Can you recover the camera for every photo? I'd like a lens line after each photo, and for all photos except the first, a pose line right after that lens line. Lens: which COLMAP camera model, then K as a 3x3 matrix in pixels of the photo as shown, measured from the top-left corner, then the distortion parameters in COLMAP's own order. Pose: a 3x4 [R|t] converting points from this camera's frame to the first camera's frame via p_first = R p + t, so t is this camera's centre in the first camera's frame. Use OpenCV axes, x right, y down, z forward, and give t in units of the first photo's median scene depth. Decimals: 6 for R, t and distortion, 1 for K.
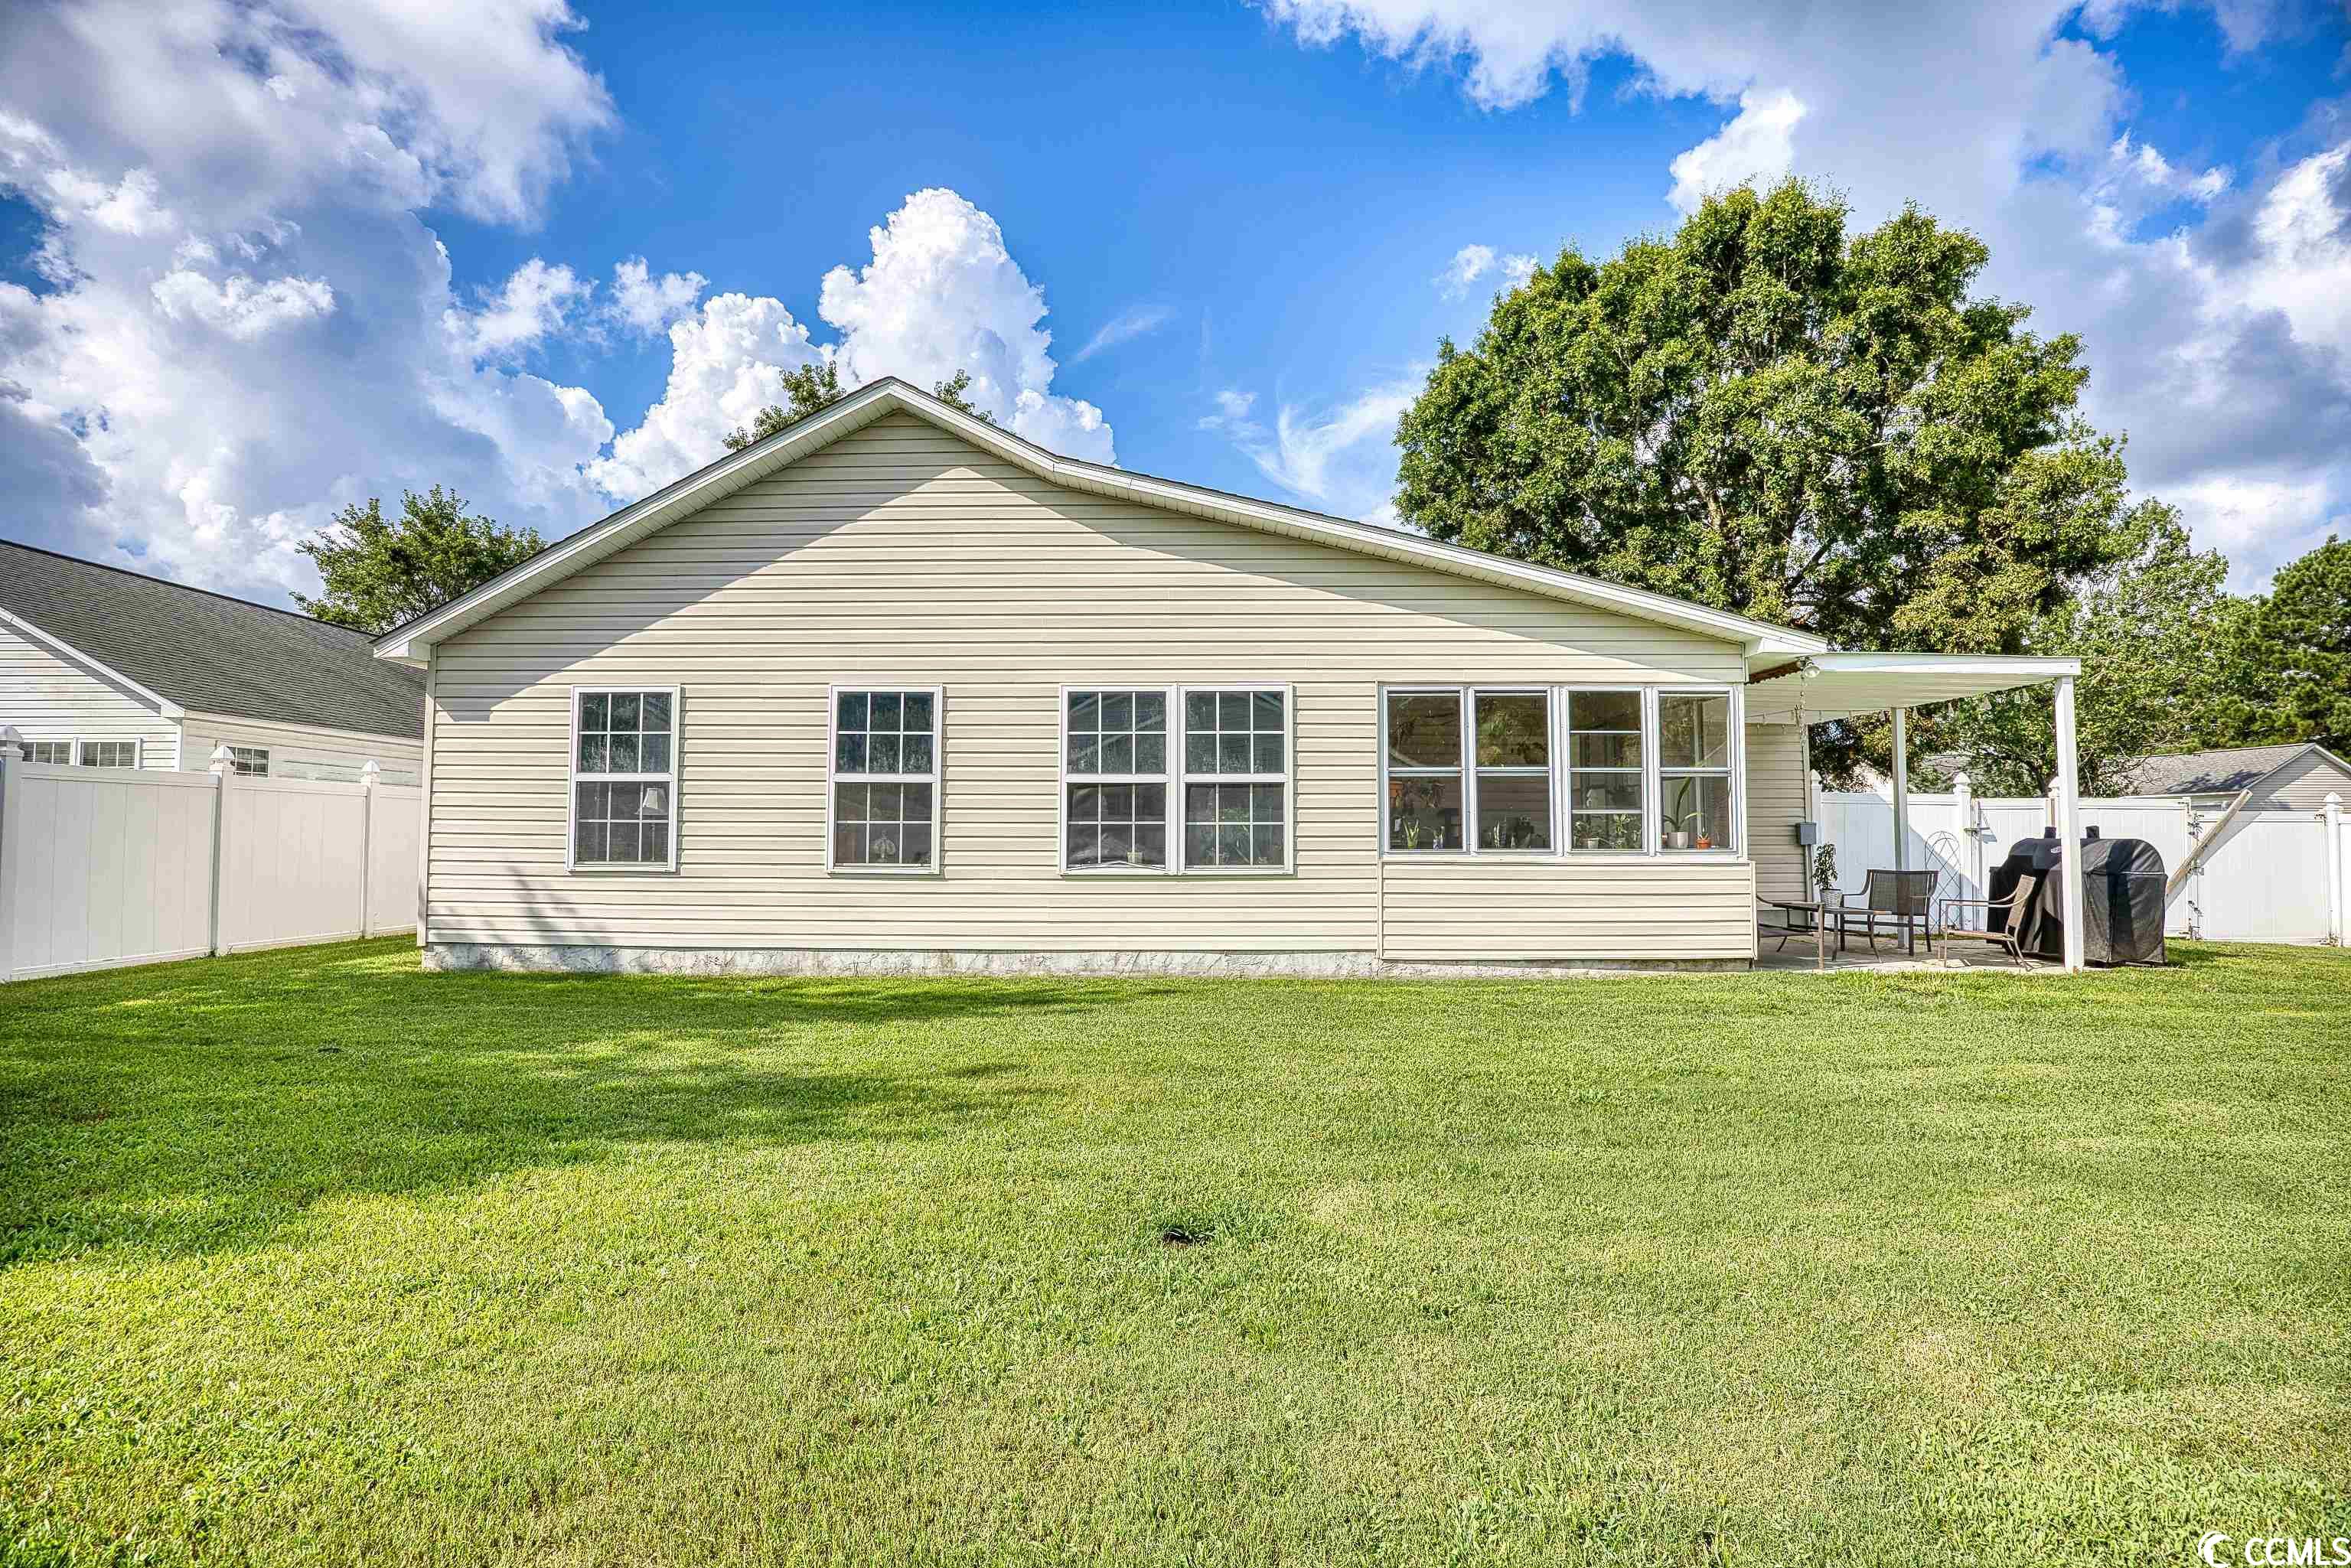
lens RADIAL K [[1096.6, 0, 1165.7], [0, 1096.6, 771.6], [0, 0, 1]] dist [-0.046962, 0.000584]
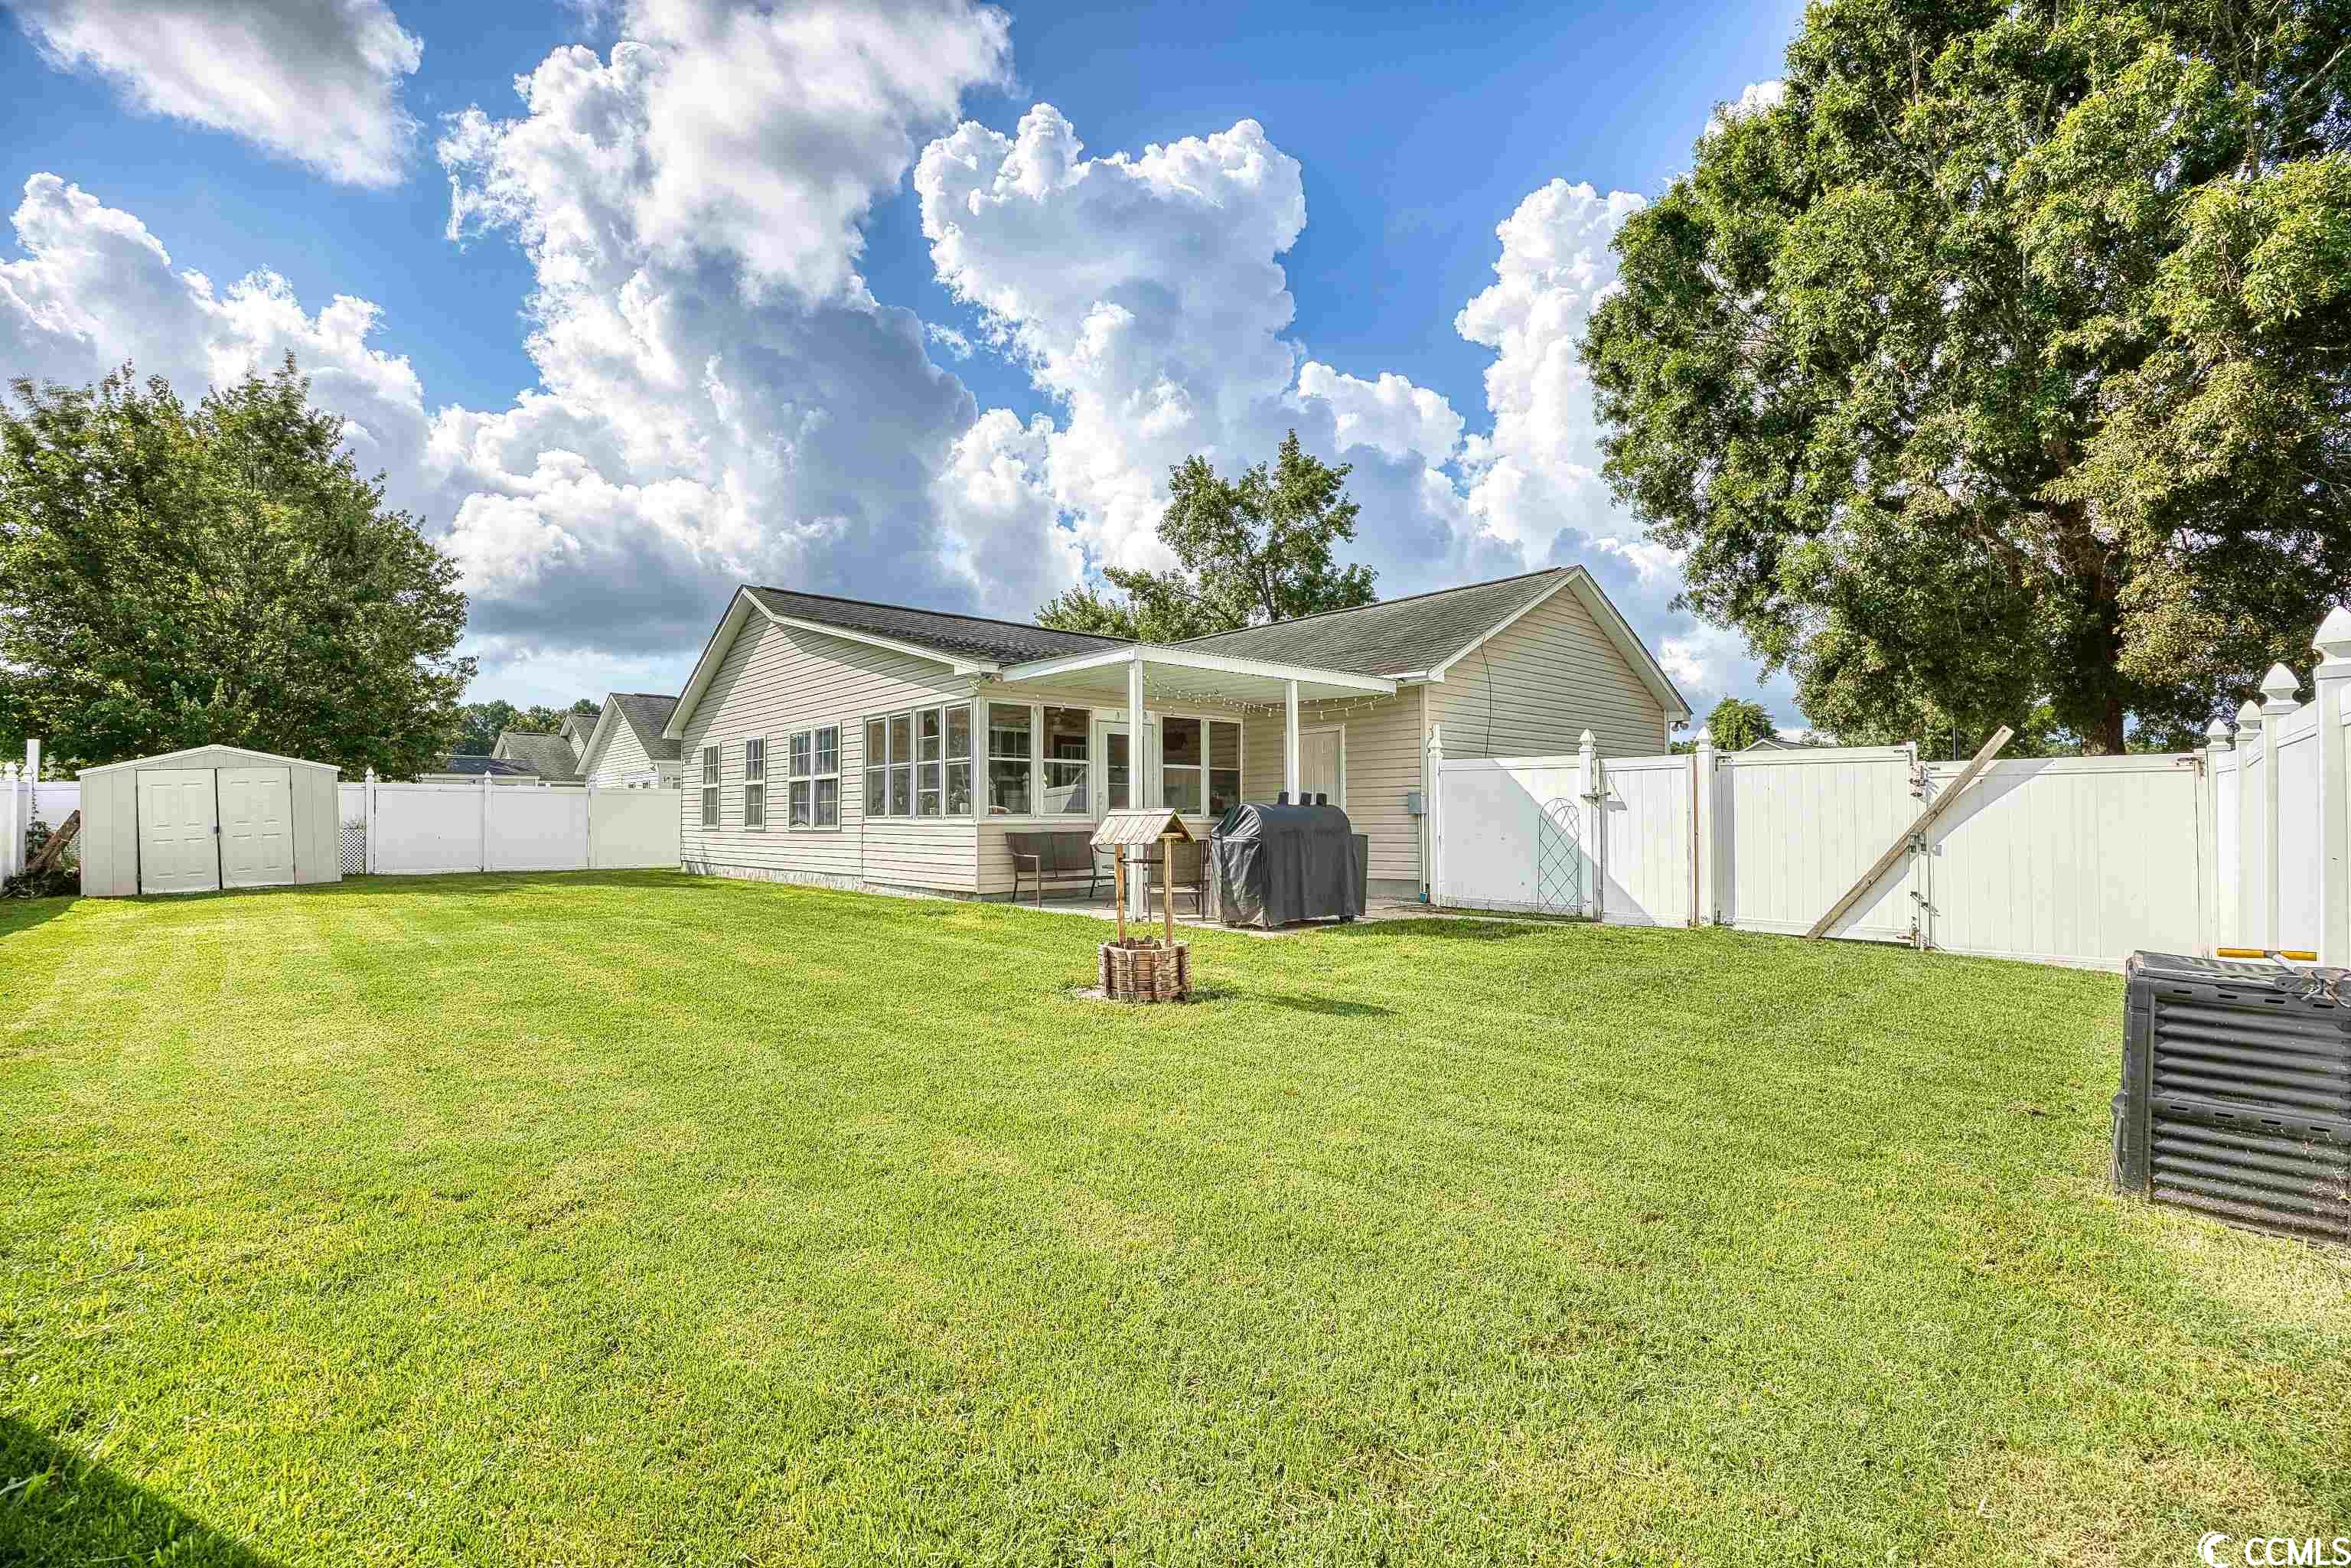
lens RADIAL K [[1096.6, 0, 1165.7], [0, 1096.6, 771.6], [0, 0, 1]] dist [-0.046962, 0.000584]
pose [[0.668927, -0.036193, -0.742446, 1.700311], [0.048162, 0.998825, -0.005298, 0.034217], [0.741766, -0.032213, 0.669885, 0.228890]]
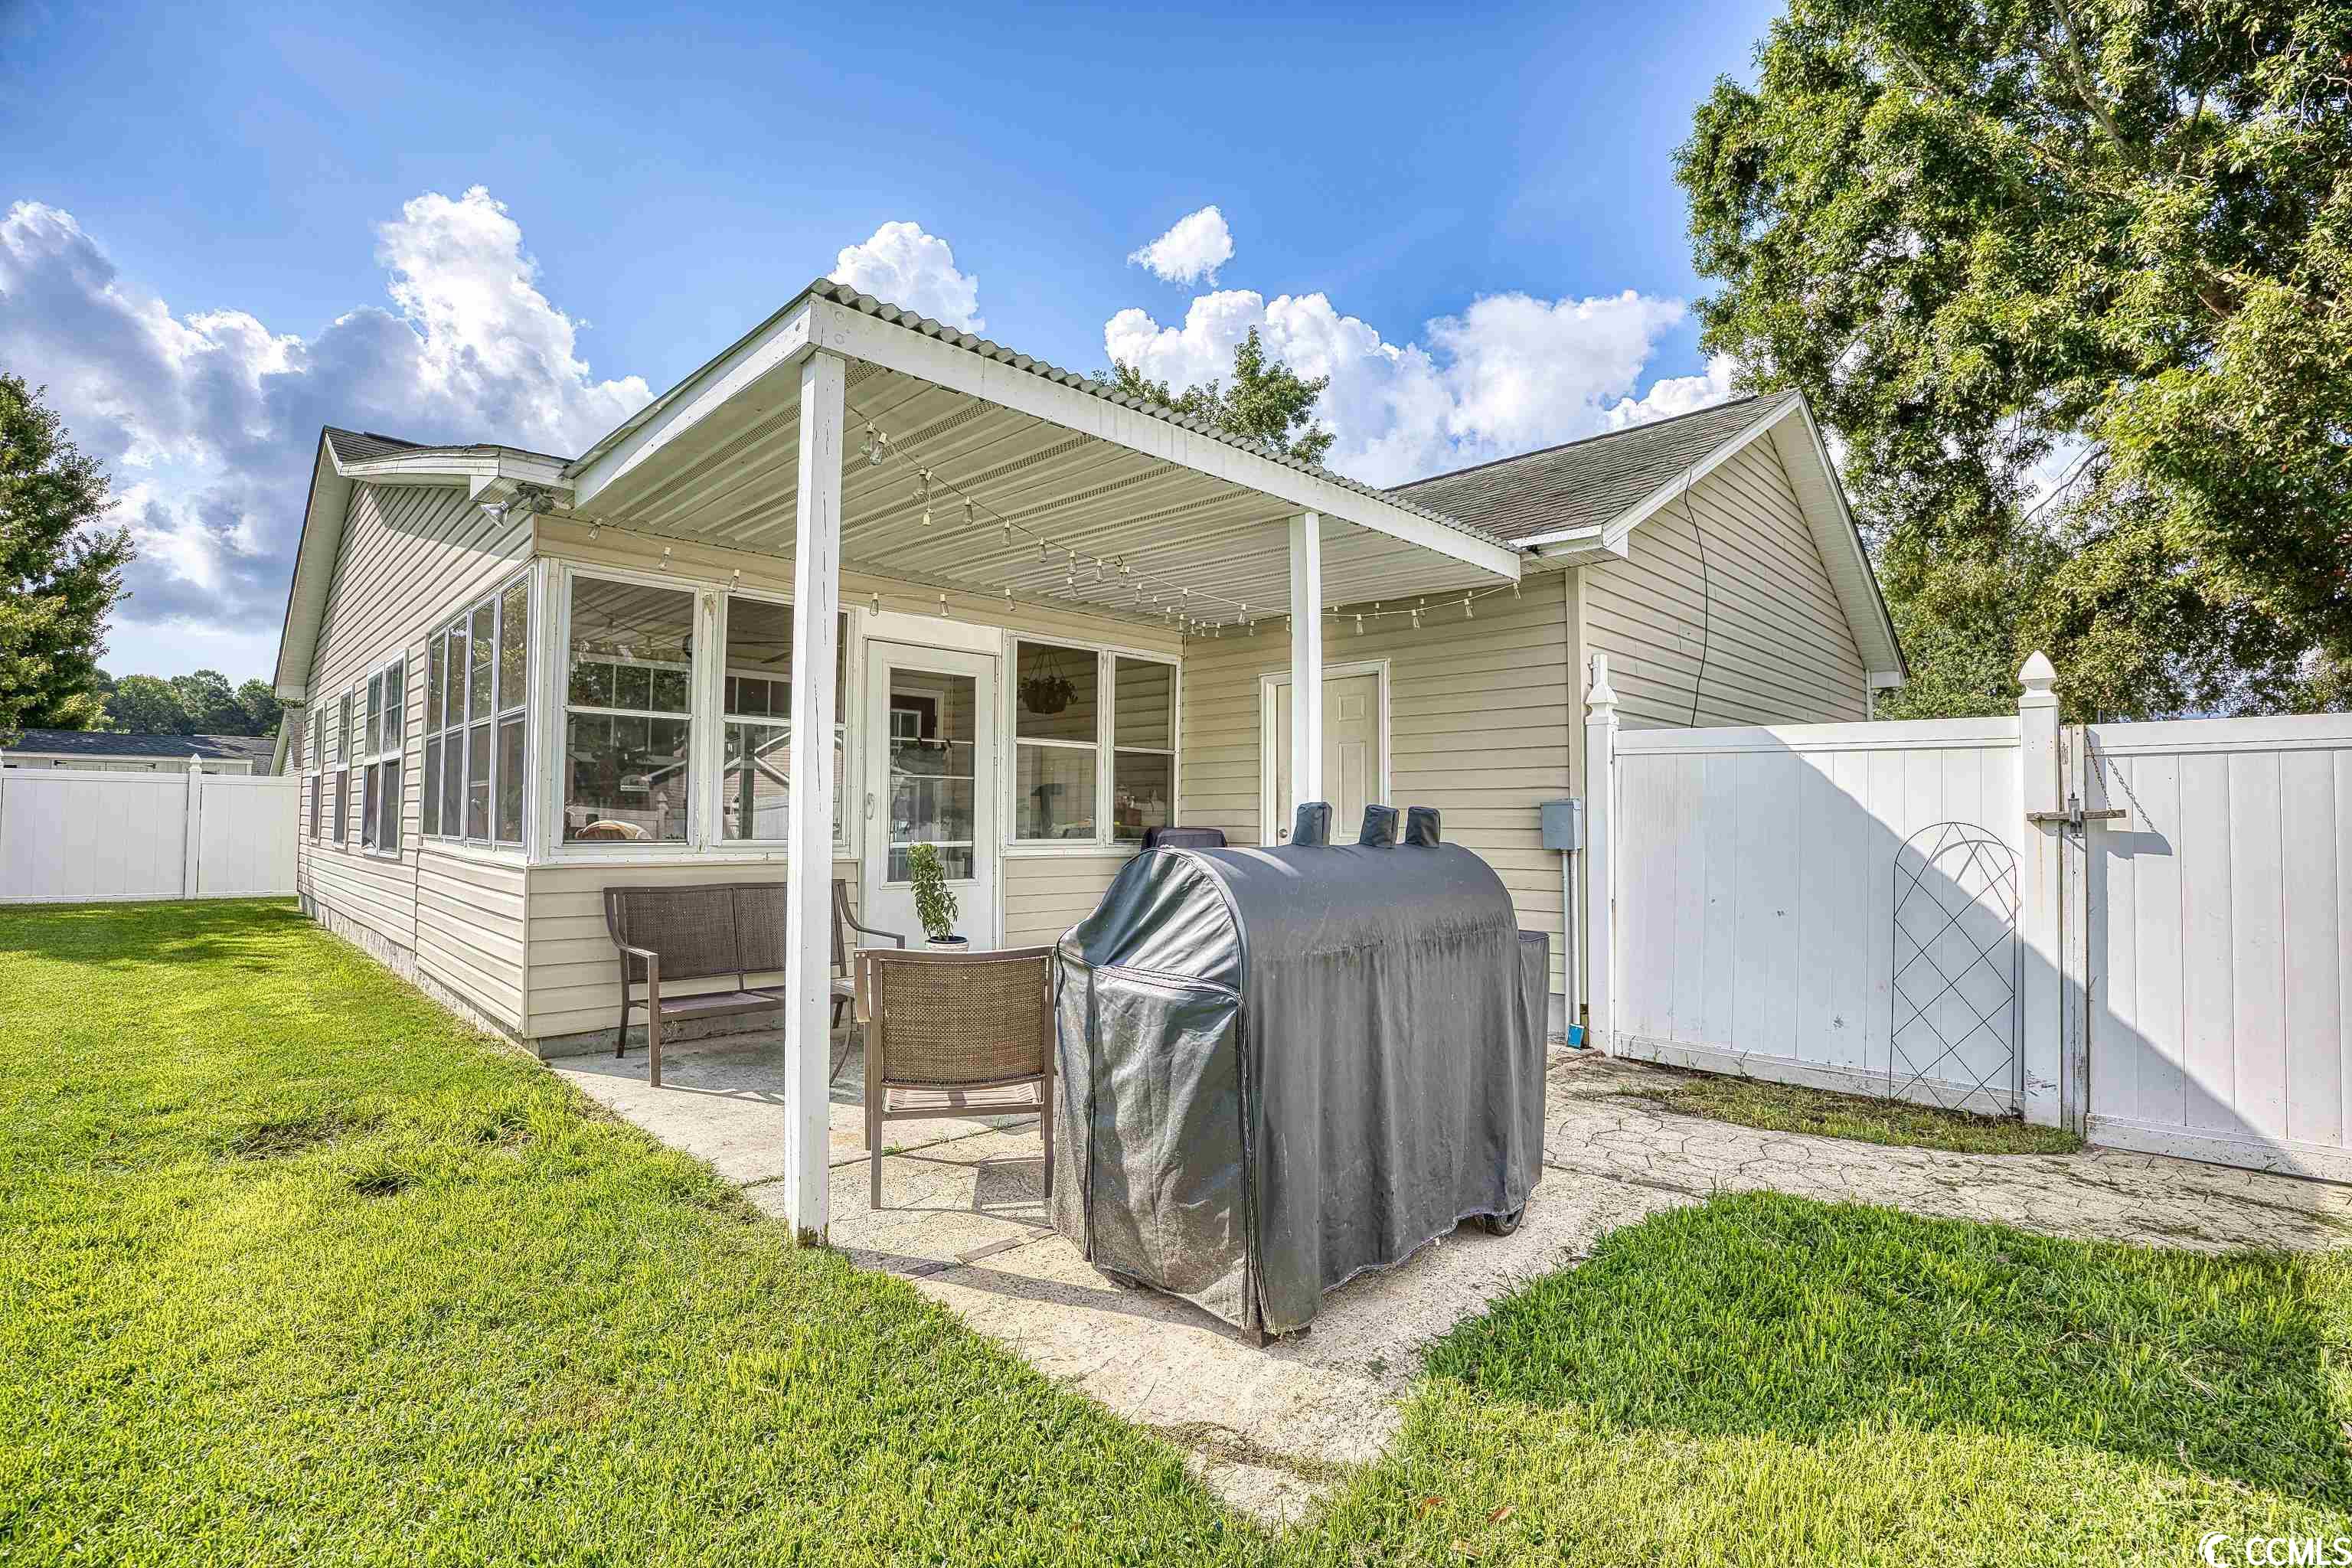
lens RADIAL K [[1097.2, 0, 1166.2], [0, 1097.2, 771.6], [0, 0, 1]] dist [-0.046962, 0.000584]
pose [[0.708787, -0.027063, -0.704904, 1.144922], [0.033776, 0.999420, -0.004408, 0.046091], [0.704614, -0.020684, 0.709289, 0.809045]]
